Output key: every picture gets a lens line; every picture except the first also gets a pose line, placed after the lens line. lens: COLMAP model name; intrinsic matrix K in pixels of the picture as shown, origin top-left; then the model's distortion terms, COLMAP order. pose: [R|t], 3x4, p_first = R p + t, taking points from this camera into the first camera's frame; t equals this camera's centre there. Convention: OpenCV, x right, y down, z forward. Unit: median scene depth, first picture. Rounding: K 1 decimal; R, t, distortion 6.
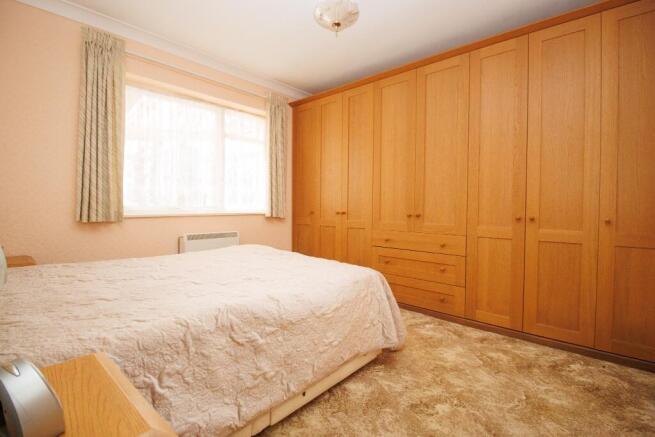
lens RADIAL K [[316.0, 0, 327.9], [0, 316.0, 205.3], [0, 0, 1]] dist [0.000517, -0.000037]
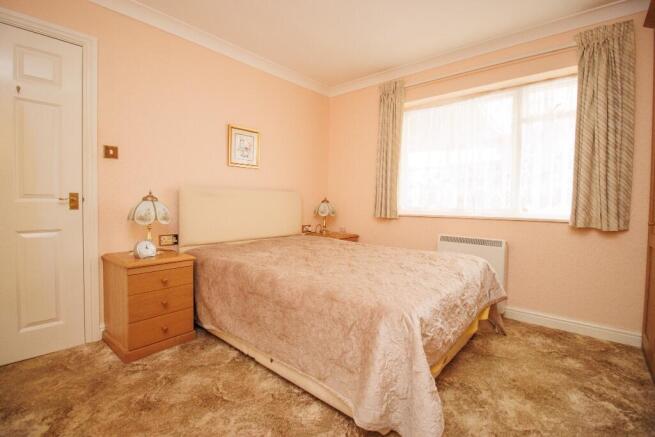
lens RADIAL K [[301.0, 0, 327.1], [0, 301.0, 217.5], [0, 0, 1]] dist [-0.017160, -0.000979]
pose [[0.002116, 0.038834, -0.999243, 0.606849], [-0.012970, 0.999163, 0.038803, 0.001217], [0.999914, 0.012878, 0.002618, 0.697218]]
